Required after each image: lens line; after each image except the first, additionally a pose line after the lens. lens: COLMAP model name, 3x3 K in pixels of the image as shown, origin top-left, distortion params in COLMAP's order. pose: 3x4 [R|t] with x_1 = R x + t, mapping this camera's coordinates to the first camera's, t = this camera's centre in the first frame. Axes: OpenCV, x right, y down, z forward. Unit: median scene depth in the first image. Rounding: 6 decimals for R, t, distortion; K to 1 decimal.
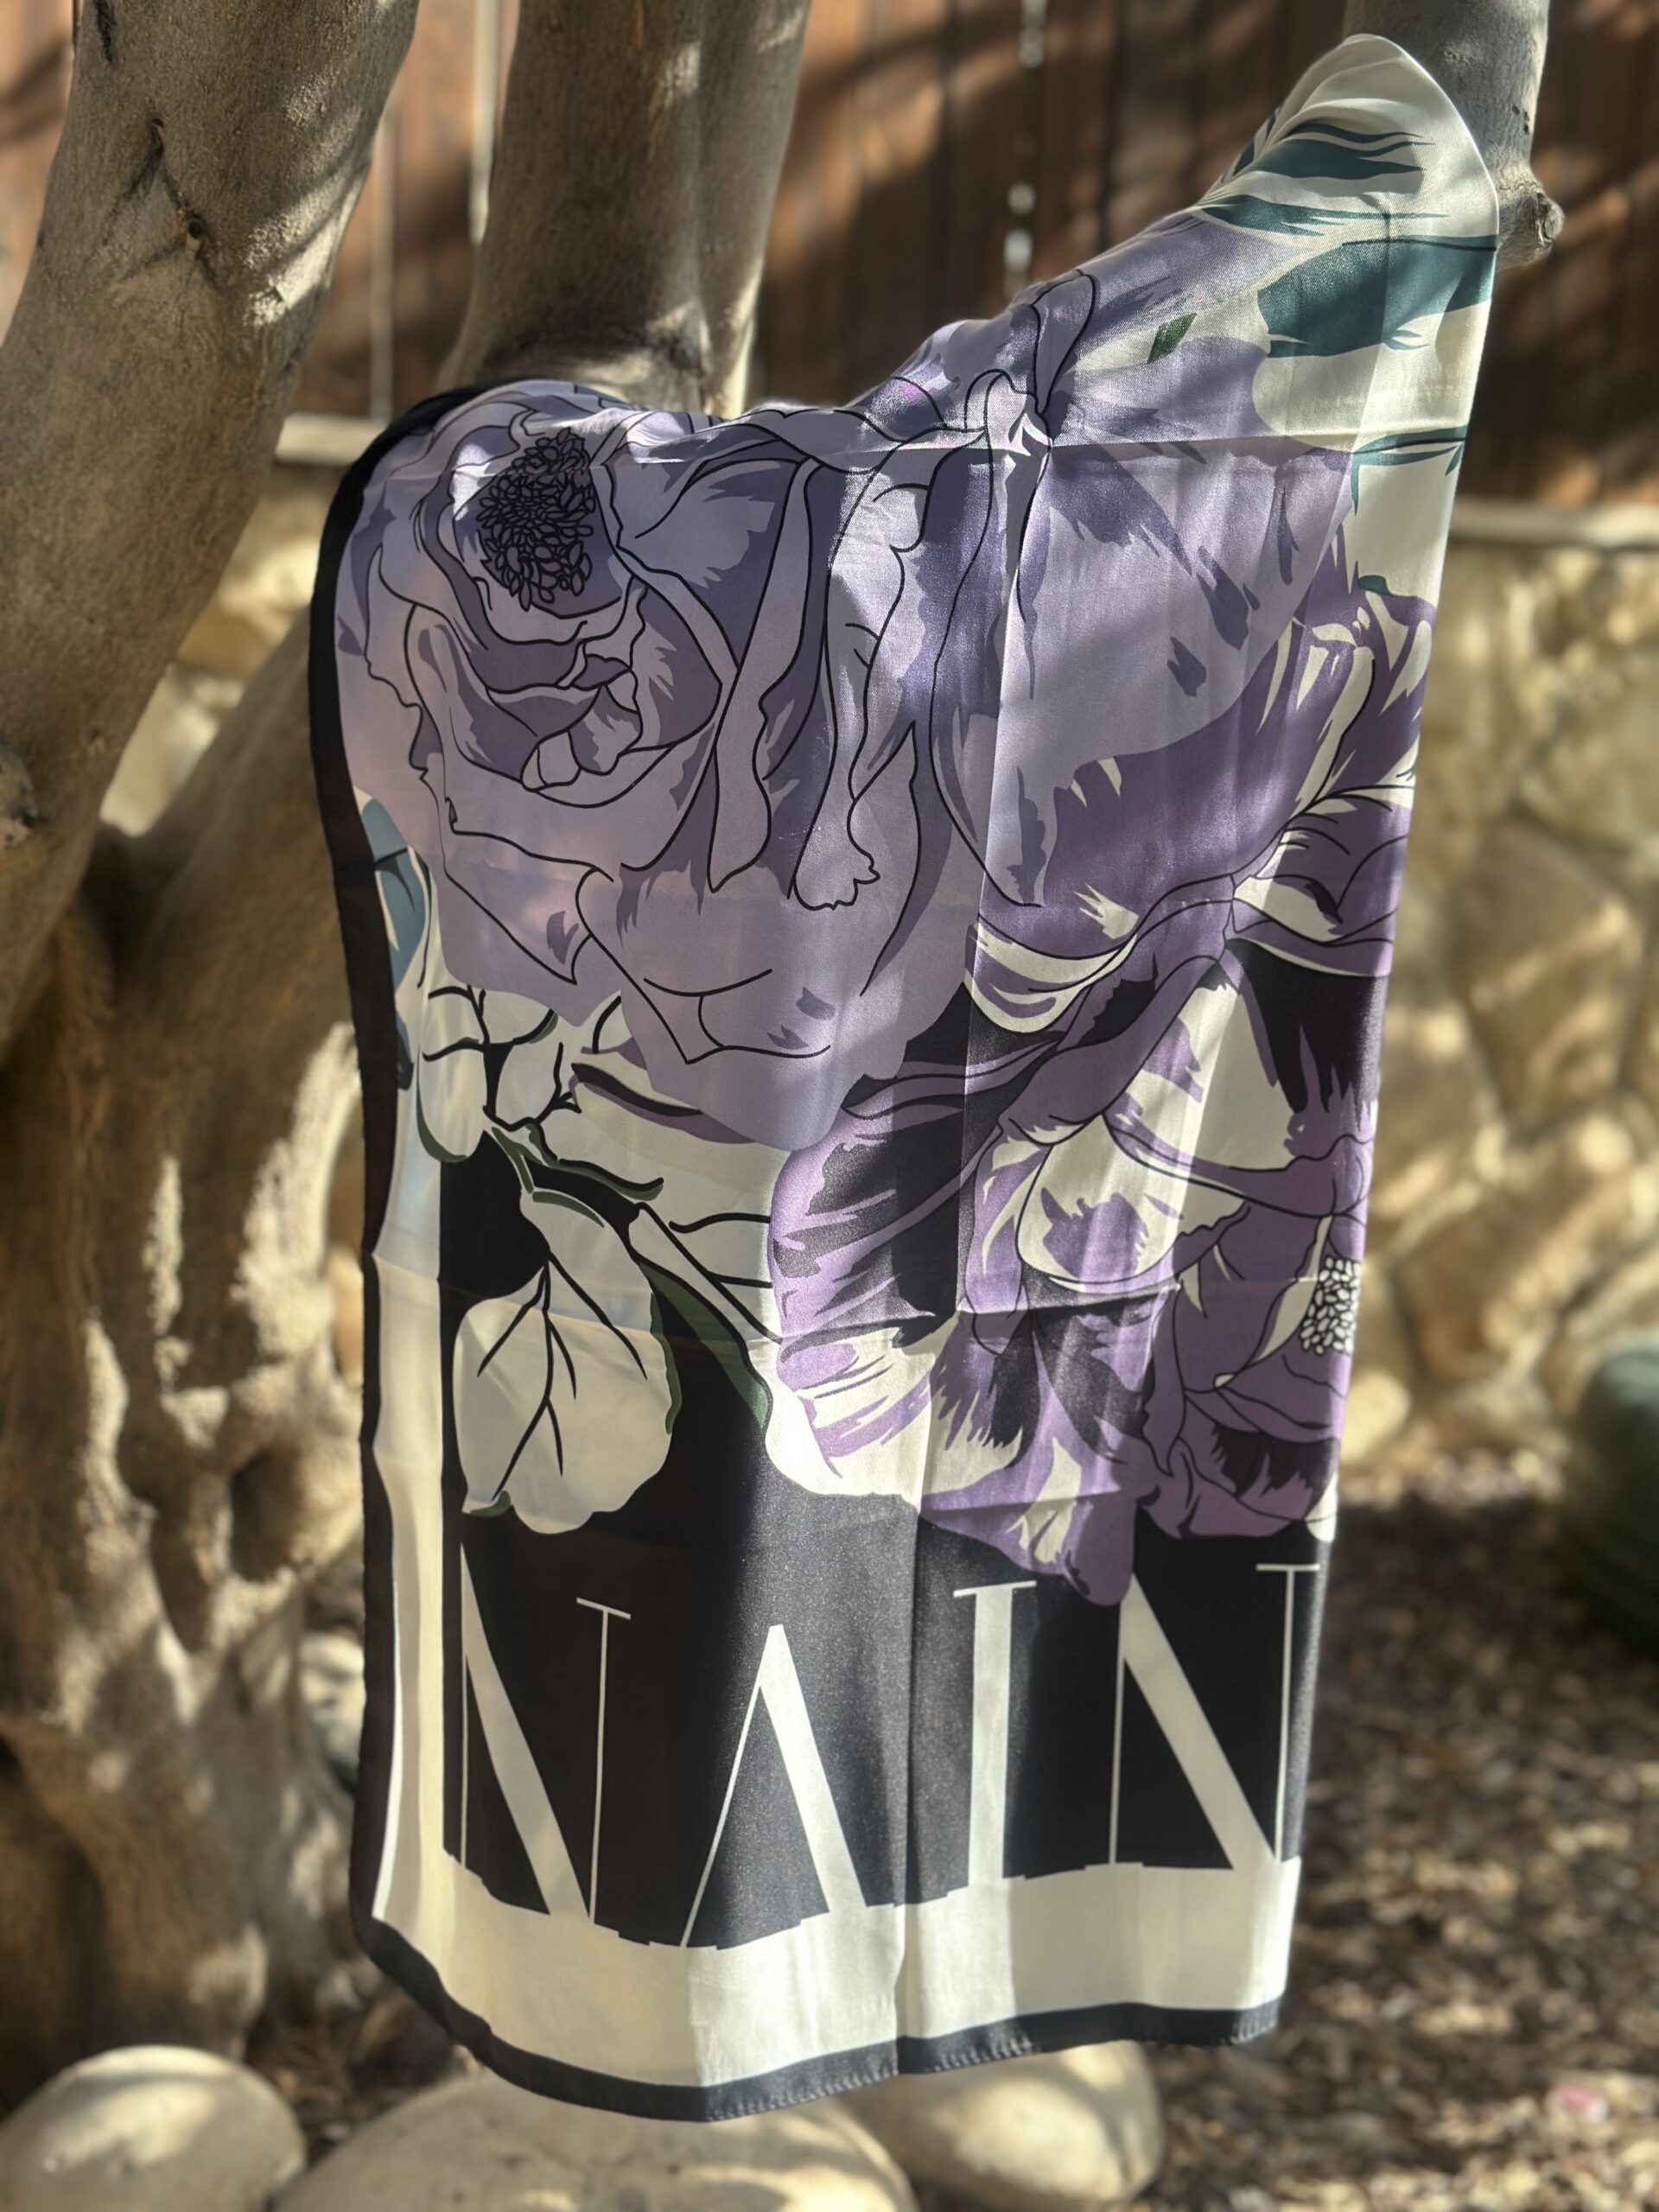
lens RADIAL K [[3104.0, 0, 817.9], [0, 3104.0, 1106.9], [0, 0, 1]] dist [0.054242, 0.000000]
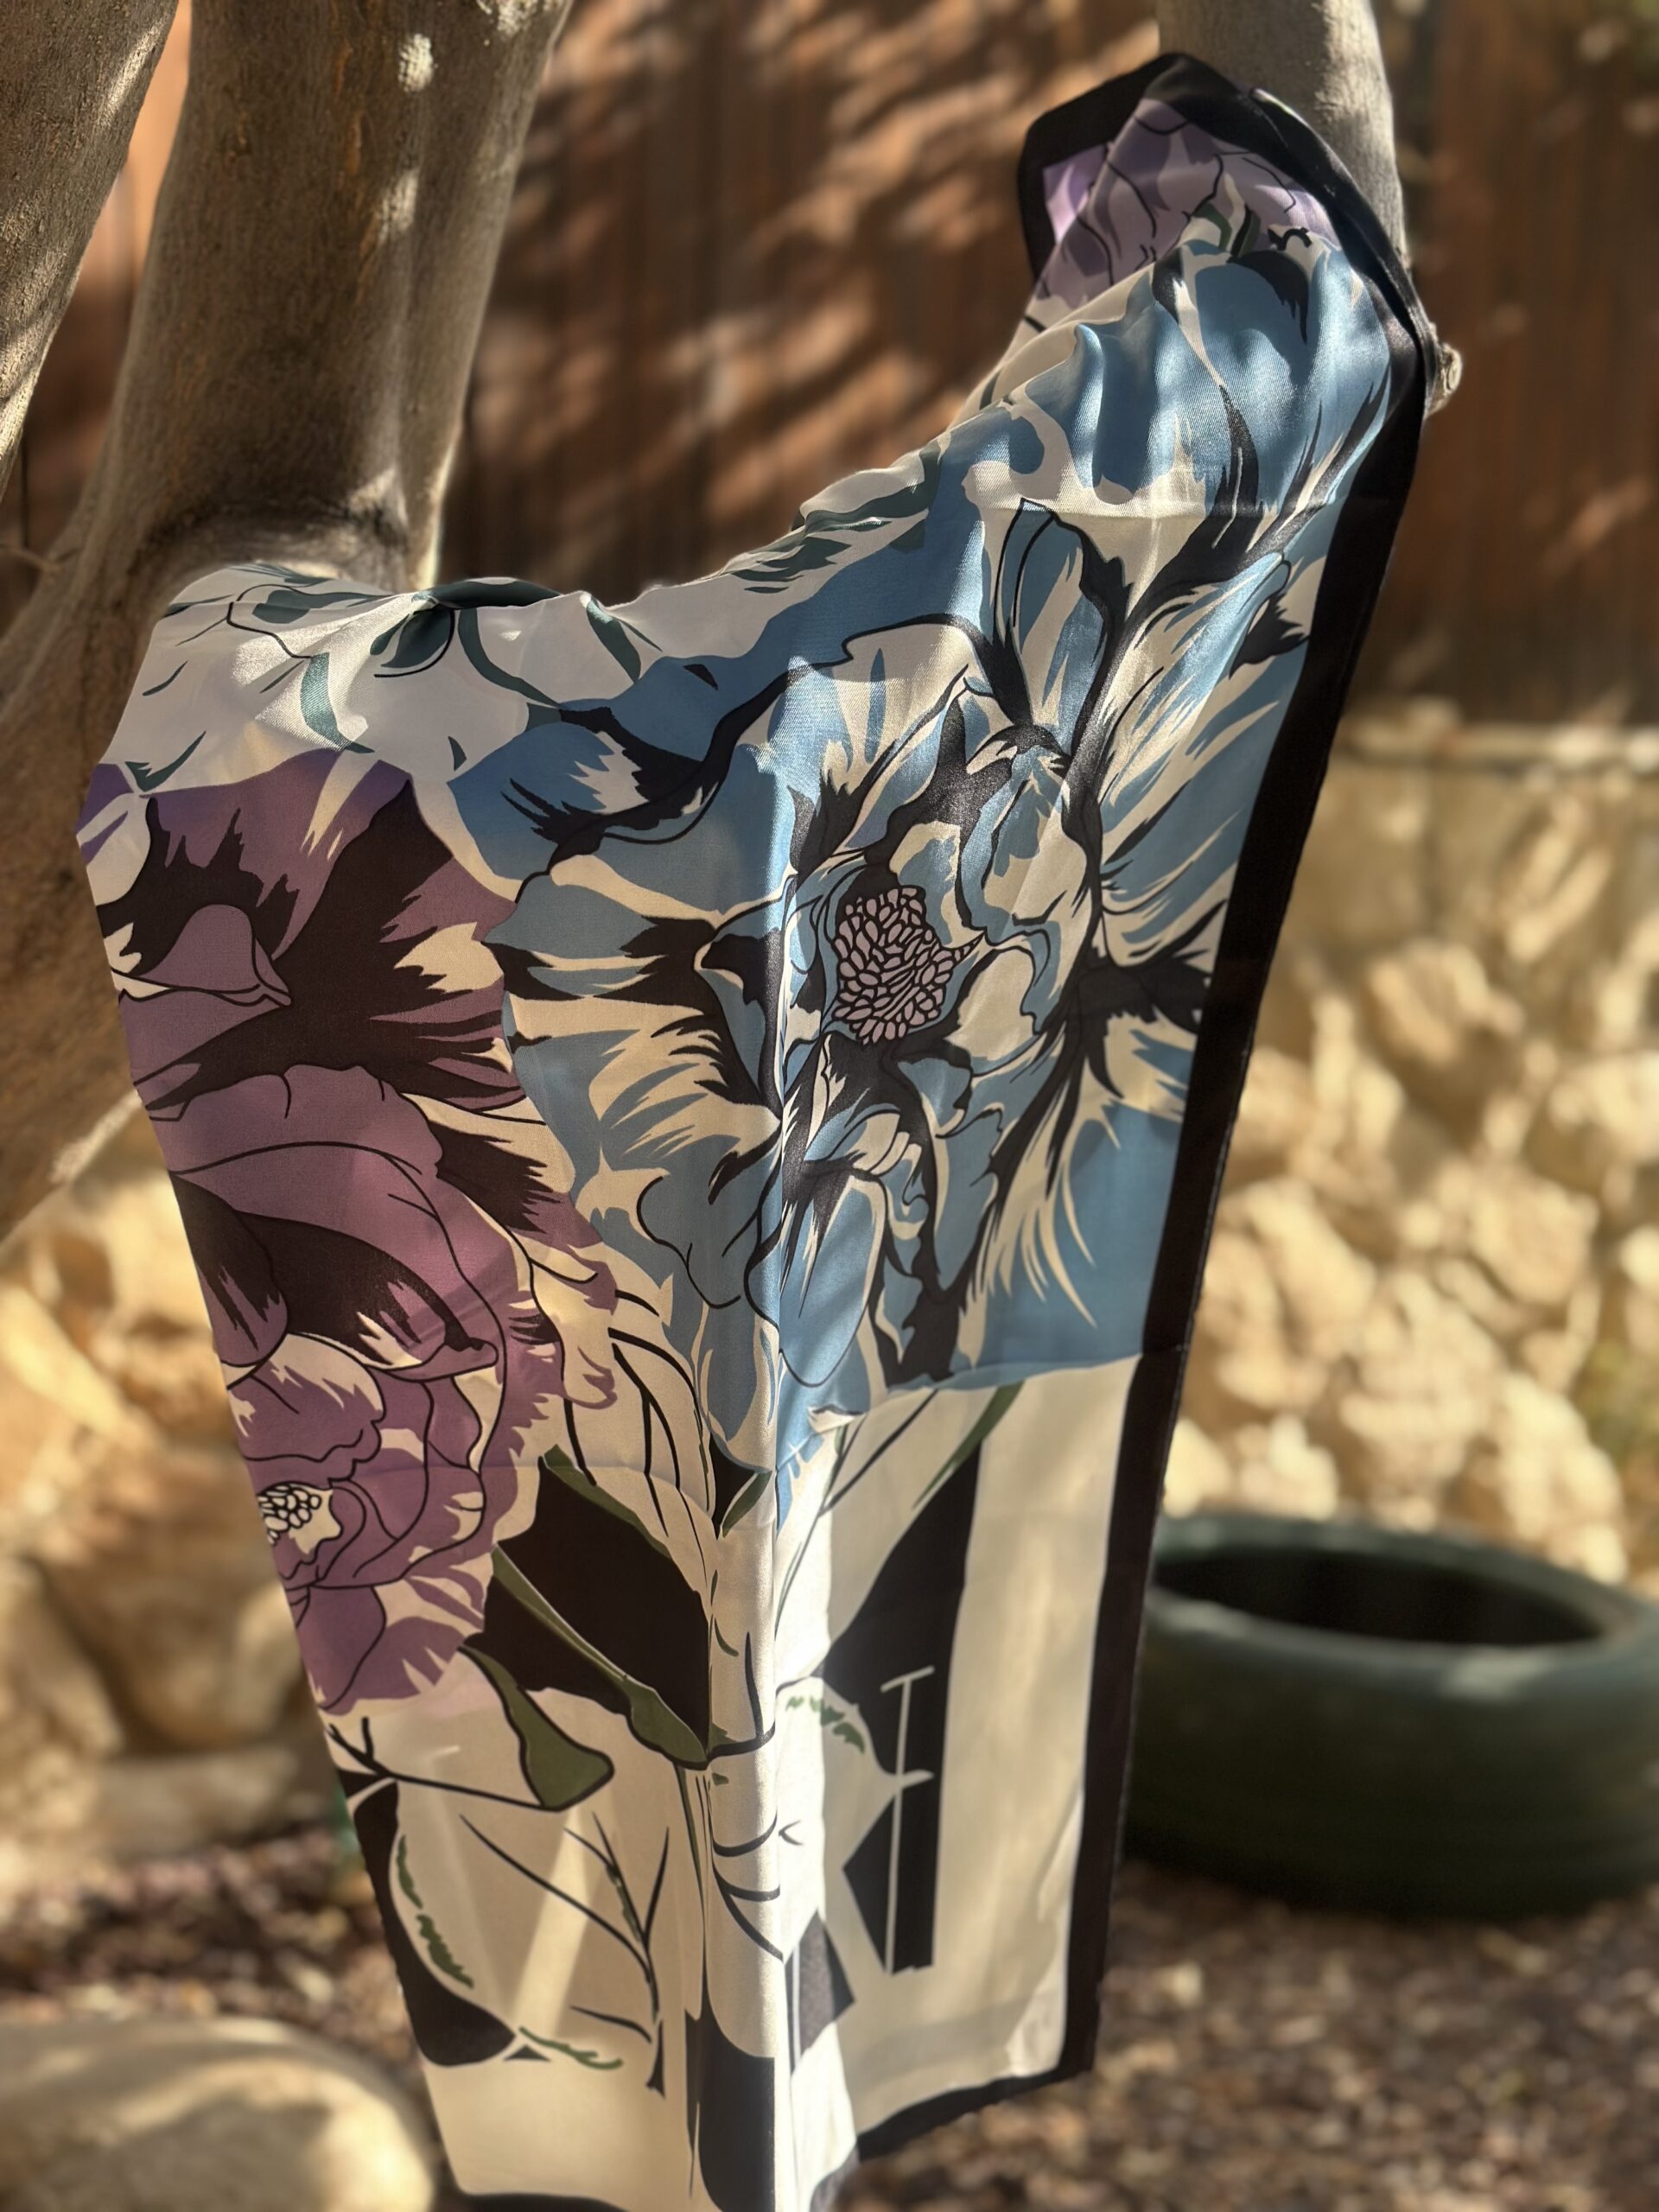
lens RADIAL K [[3104.0, 0, 836.0], [0, 3104.0, 1108.1], [0, 0, 1]] dist [0.054242, 0.000000]
pose [[0.963341, -0.056615, 0.262240, -0.163320], [0.073404, 0.995803, -0.054665, -0.026974], [-0.258044, 0.071911, 0.963453, 0.155706]]
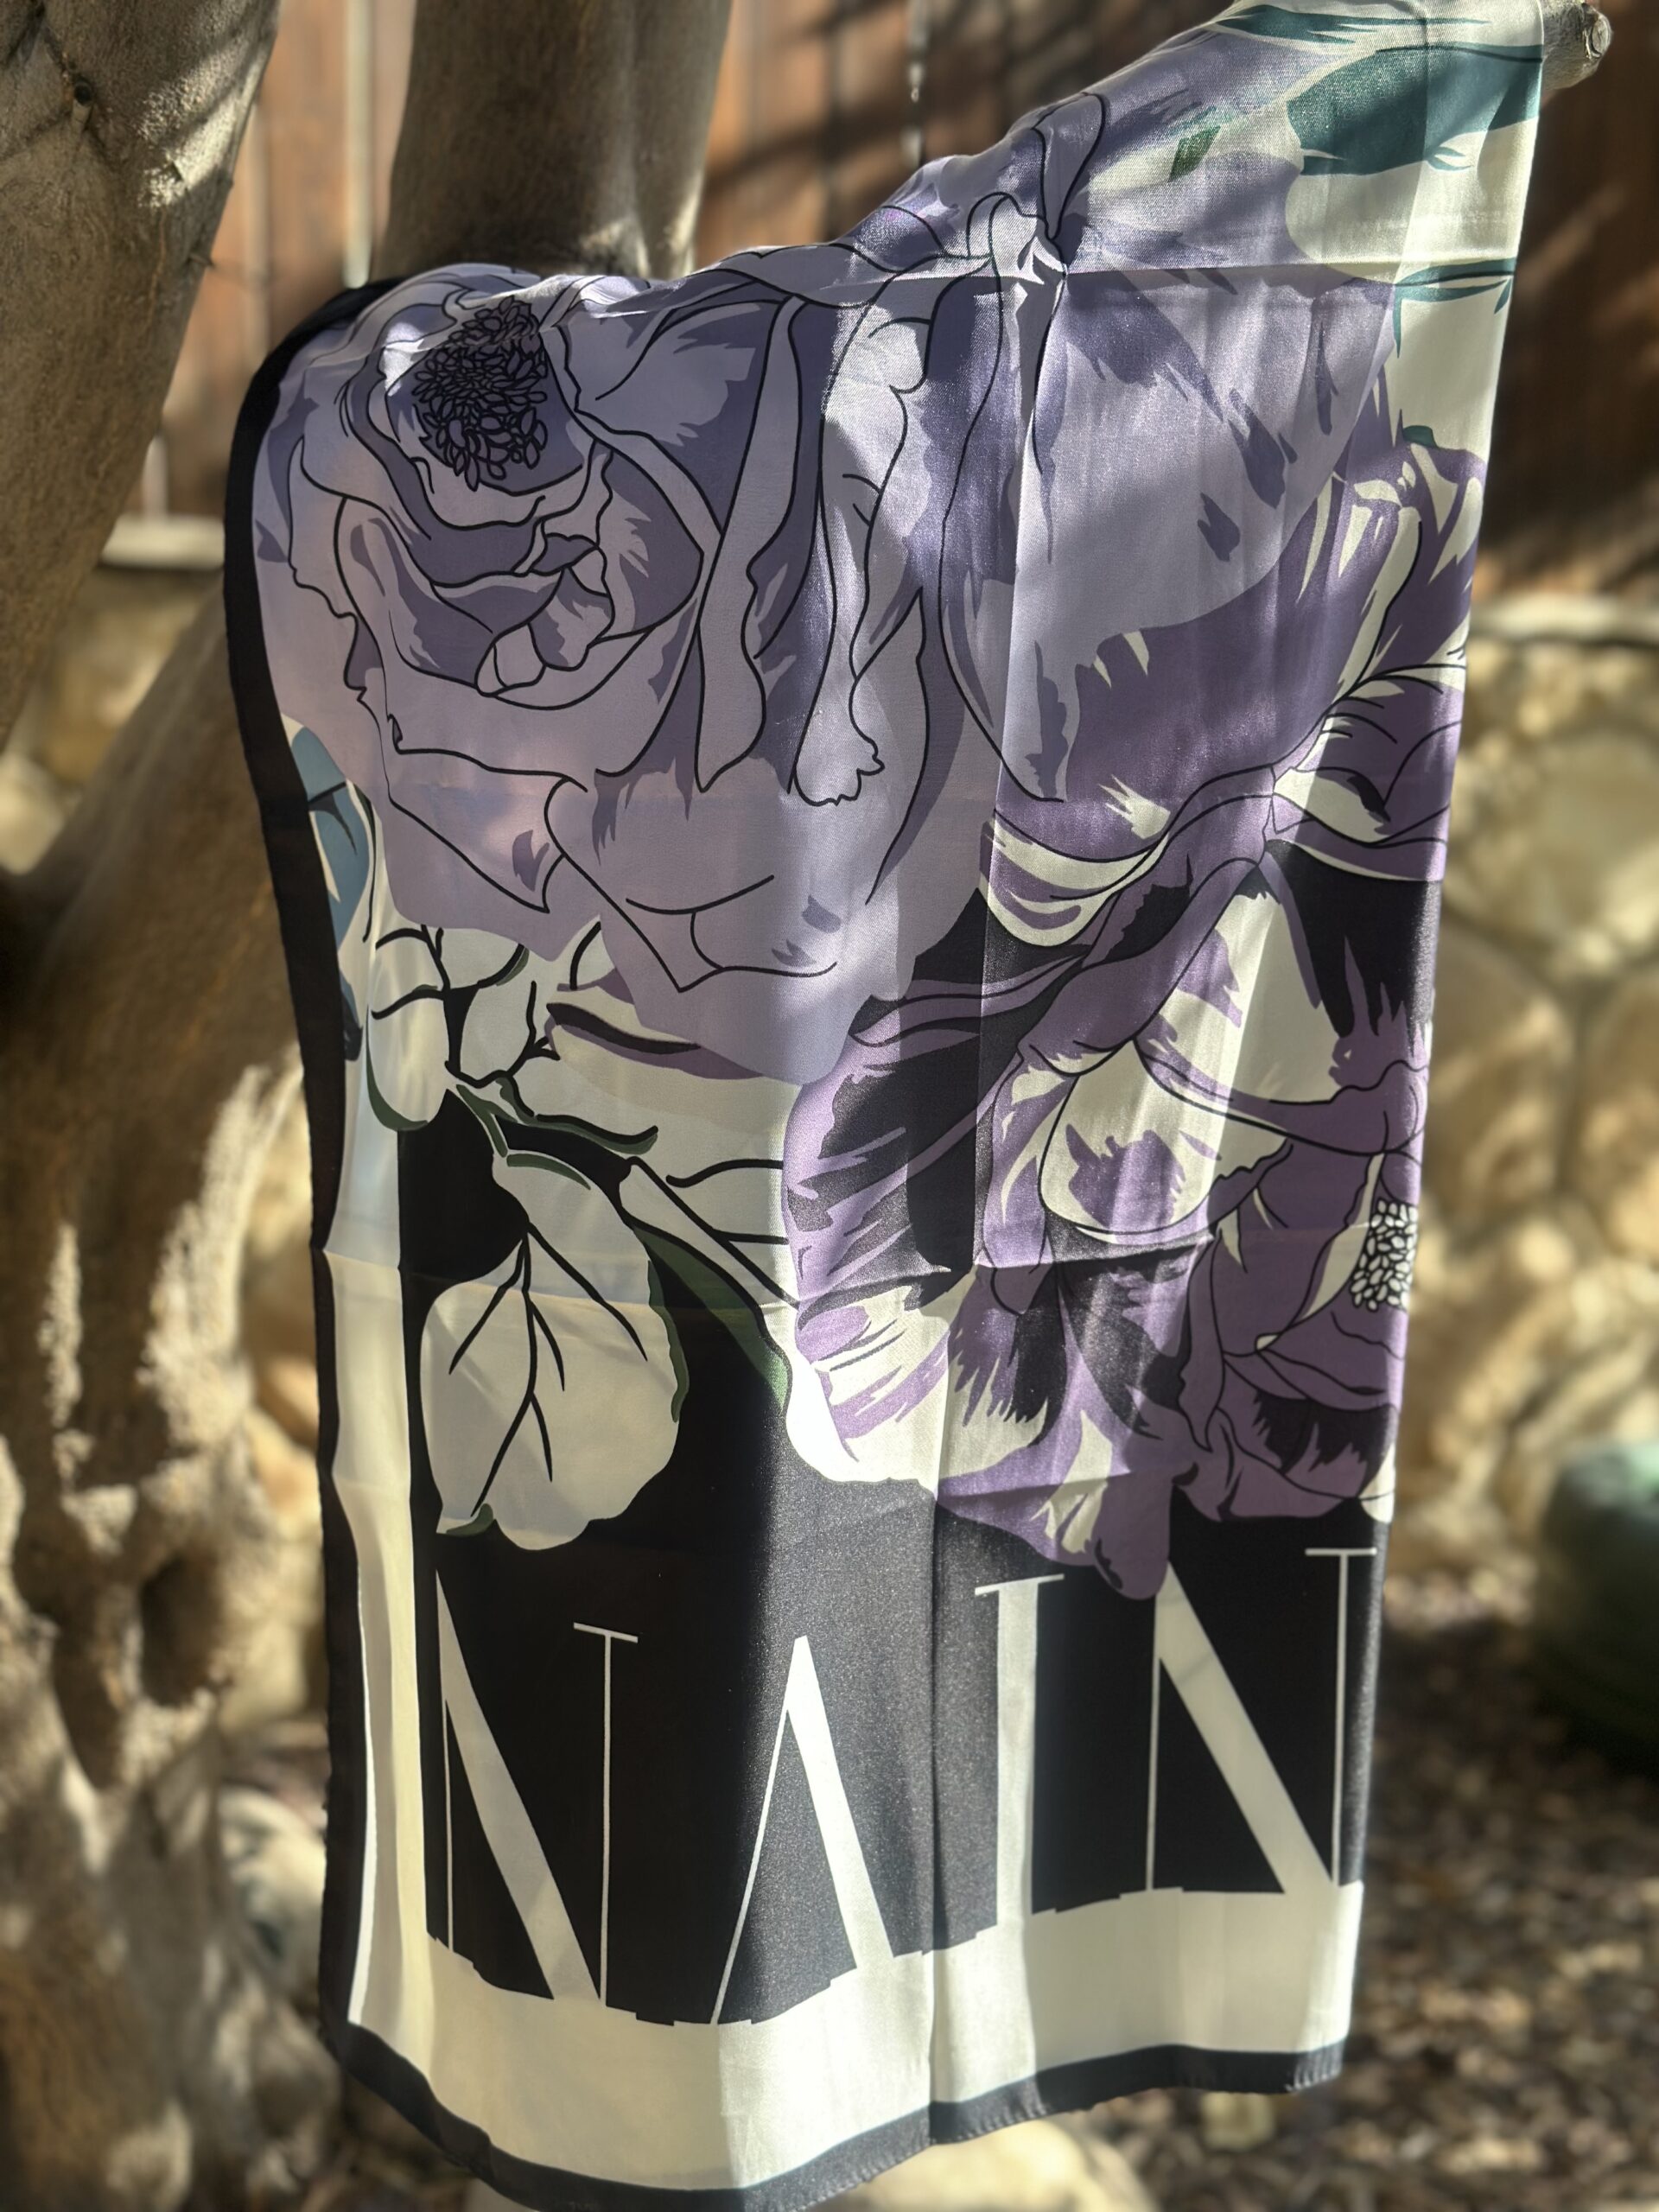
lens RADIAL K [[3104.0, 0, 811.6], [0, 3104.0, 1091.2], [0, 0, 1]] dist [0.054242, 0.000000]
pose [[0.998479, -0.038153, 0.039805, -0.034103], [0.040932, 0.996600, -0.071506, 0.065891], [-0.036942, 0.073026, 0.996646, 0.111566]]
